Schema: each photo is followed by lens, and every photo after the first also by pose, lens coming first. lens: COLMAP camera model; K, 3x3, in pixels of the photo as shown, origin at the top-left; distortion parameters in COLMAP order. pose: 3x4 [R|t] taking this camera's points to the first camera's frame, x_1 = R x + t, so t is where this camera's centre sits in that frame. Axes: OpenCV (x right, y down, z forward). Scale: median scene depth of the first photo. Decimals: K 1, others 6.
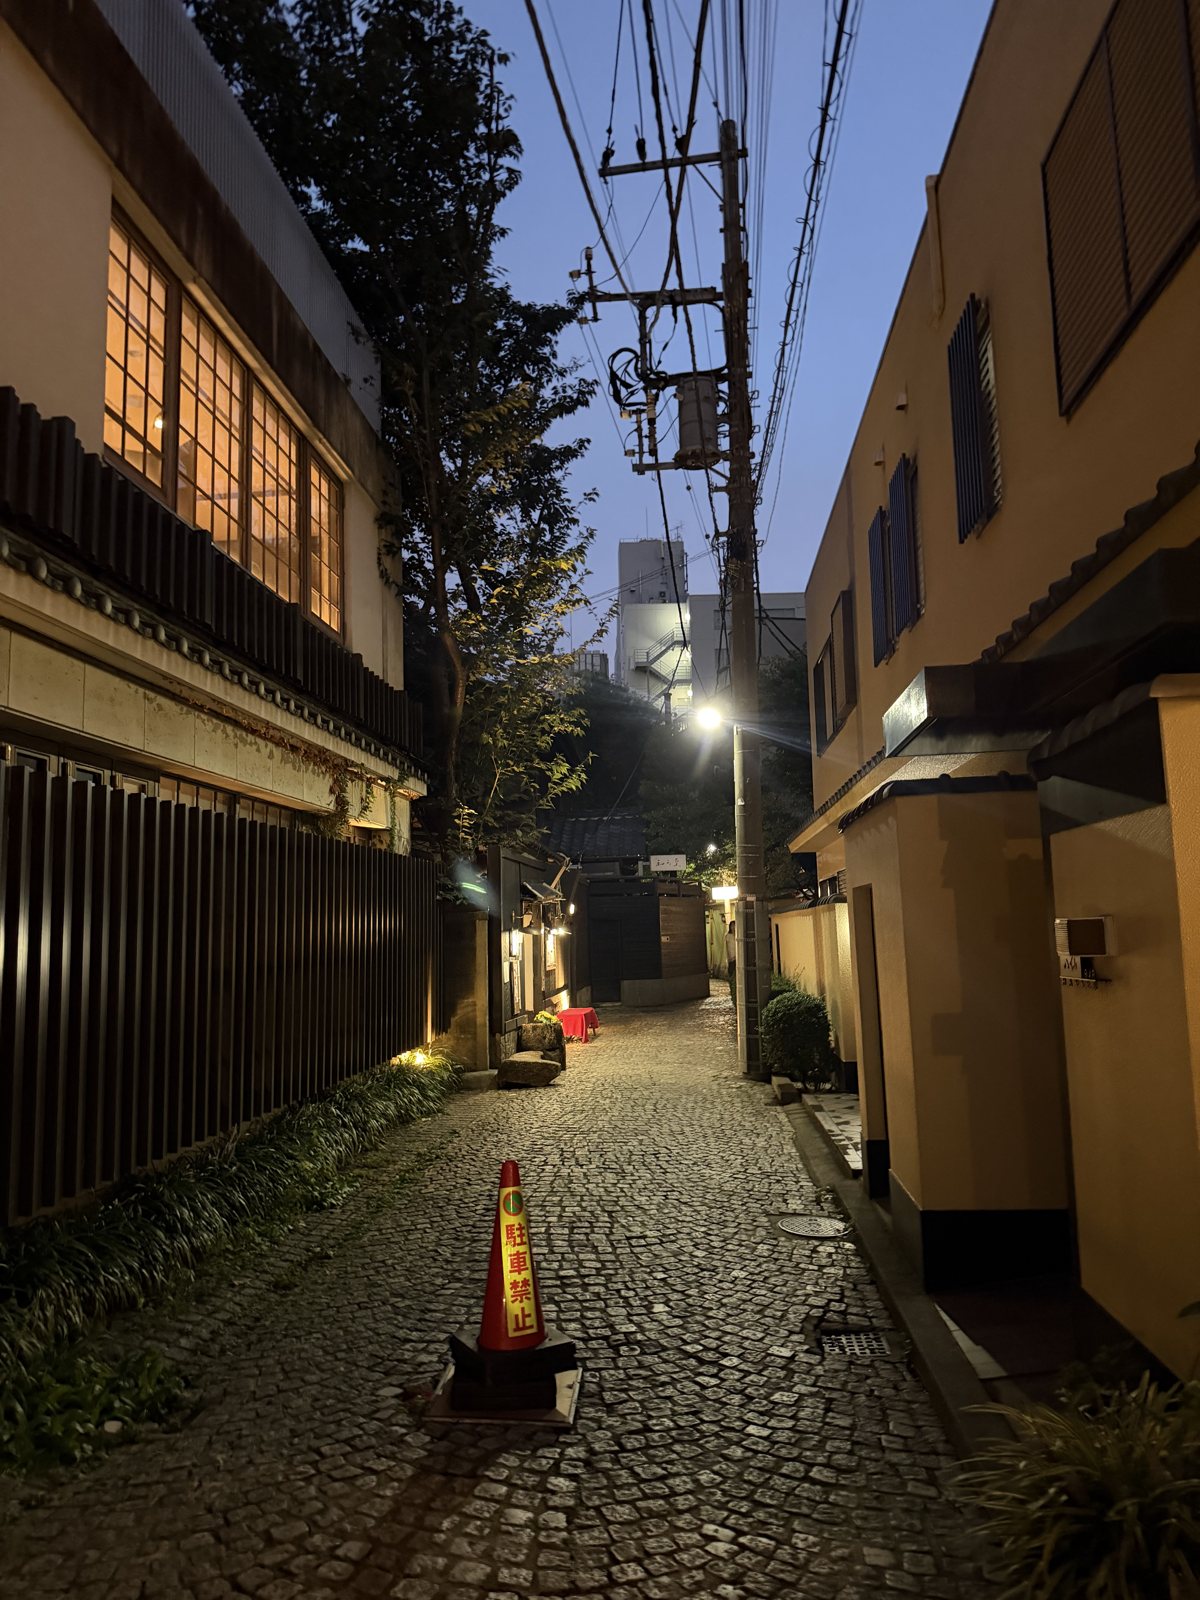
lens RADIAL K [[1138.8, 0, 600.0], [0, 1138.8, 800.0], [0, 0, 1]] dist [0.100112, -0.000620]
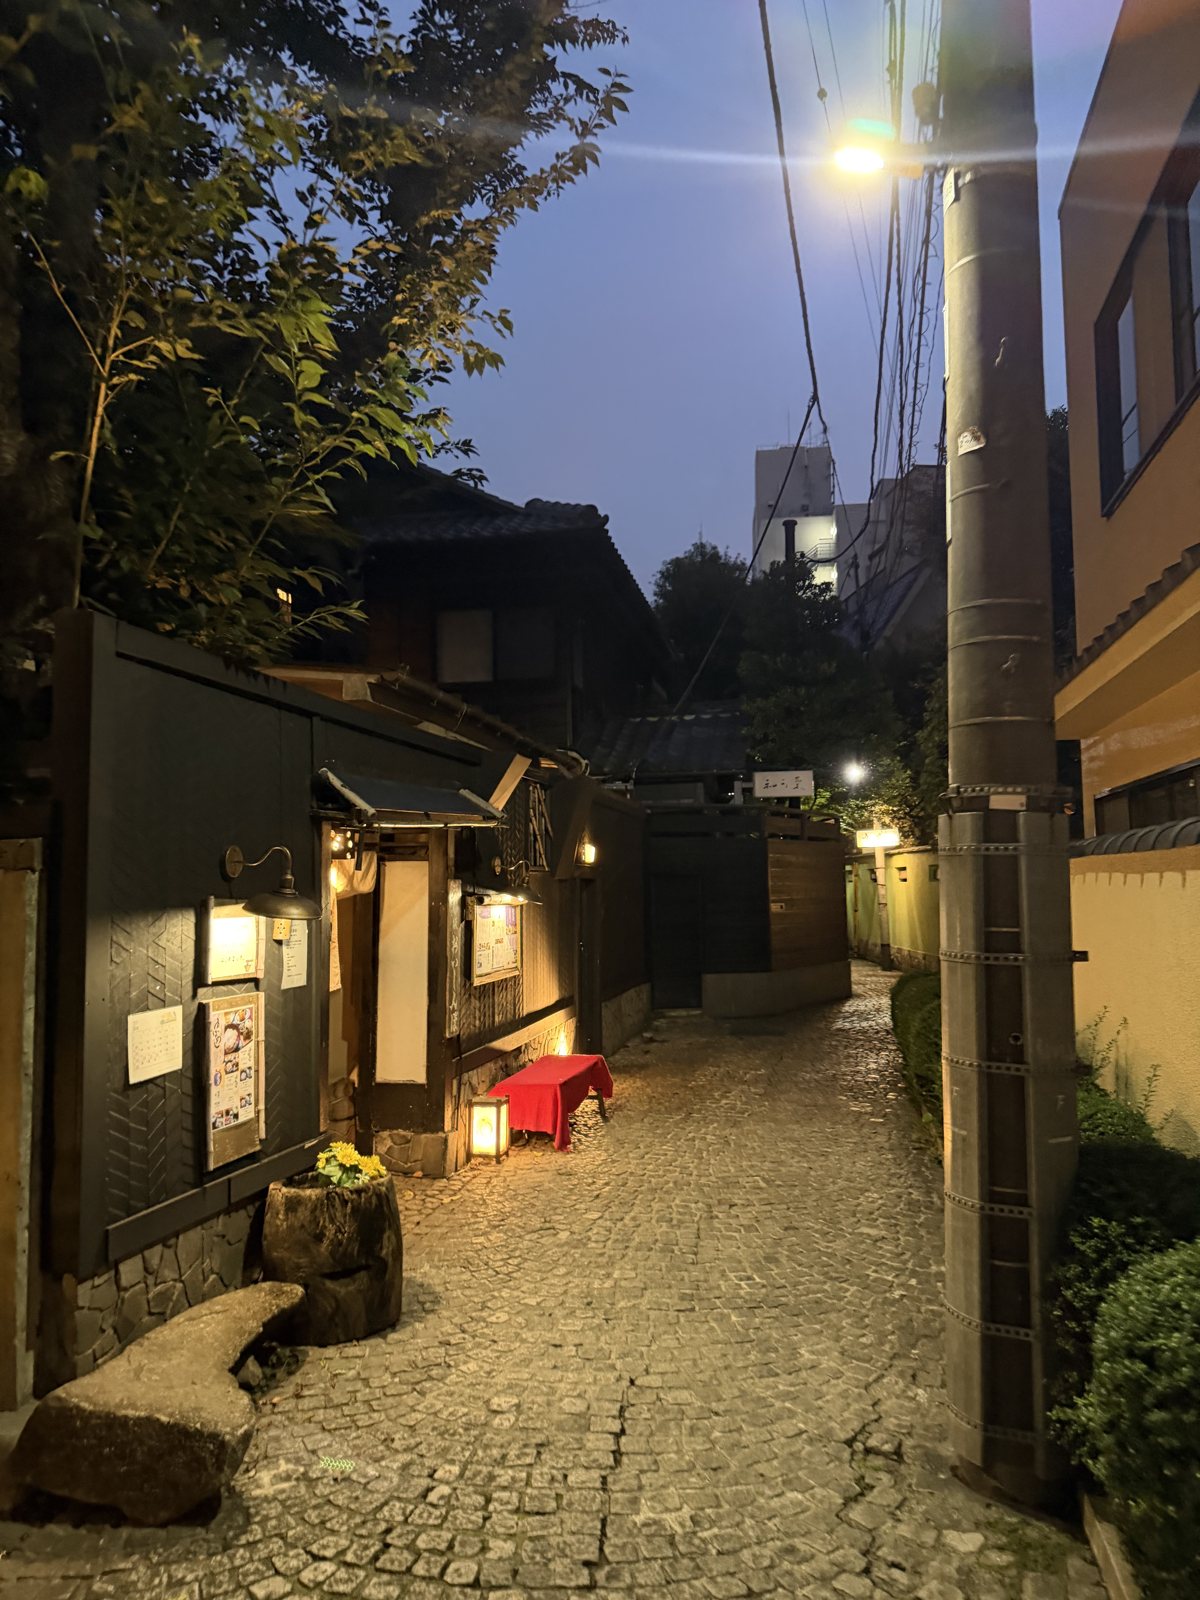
lens RADIAL K [[1138.8, 0, 600.0], [0, 1138.8, 800.0], [0, 0, 1]] dist [0.100112, -0.000620]
pose [[0.992268, 0.005614, -0.123989, 0.037120], [-0.000679, 0.999207, 0.039811, 0.038455], [0.124115, -0.039419, 0.991485, 0.368453]]
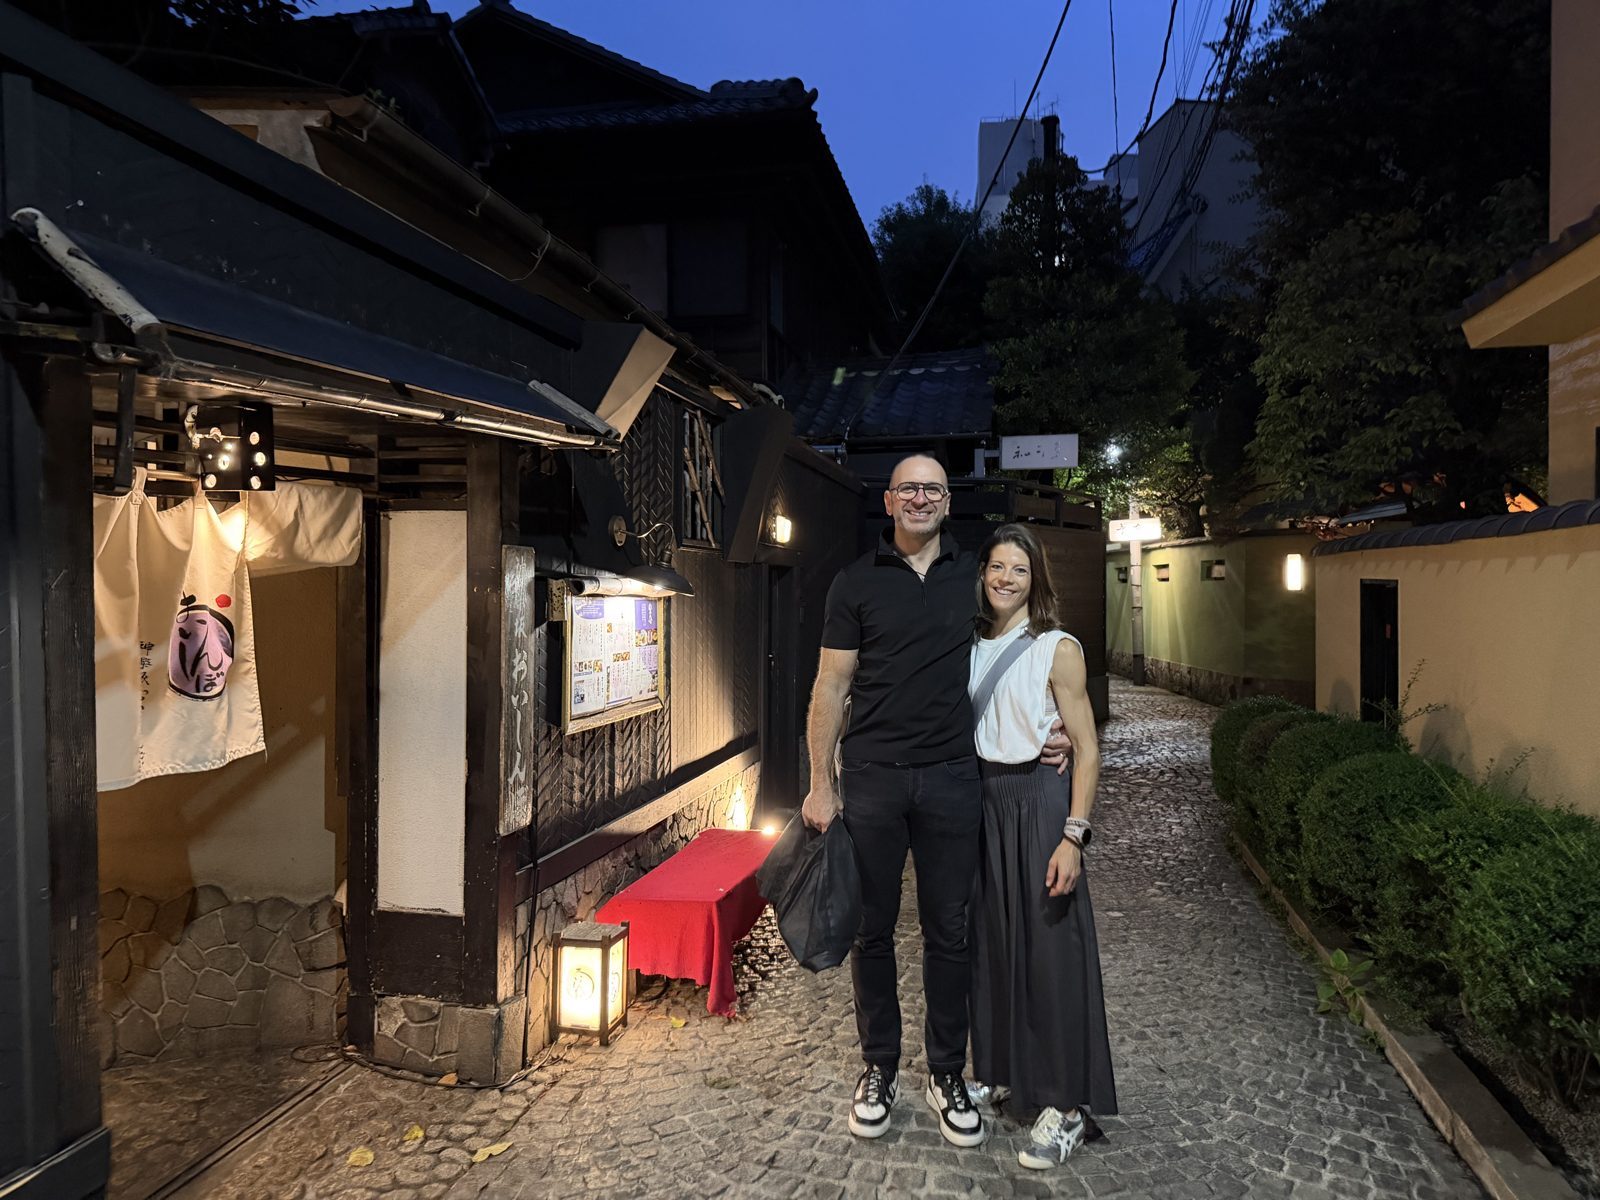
lens RADIAL K [[1177.2, 0, 800.0], [0, 1177.2, 600.0], [0, 0, 1]] dist [0.001936, -0.000083]
pose [[0.991290, 0.026356, -0.129029, 0.025321], [-0.010249, 0.992237, 0.123937, 0.055269], [0.131294, -0.121535, 0.983865, 0.482820]]
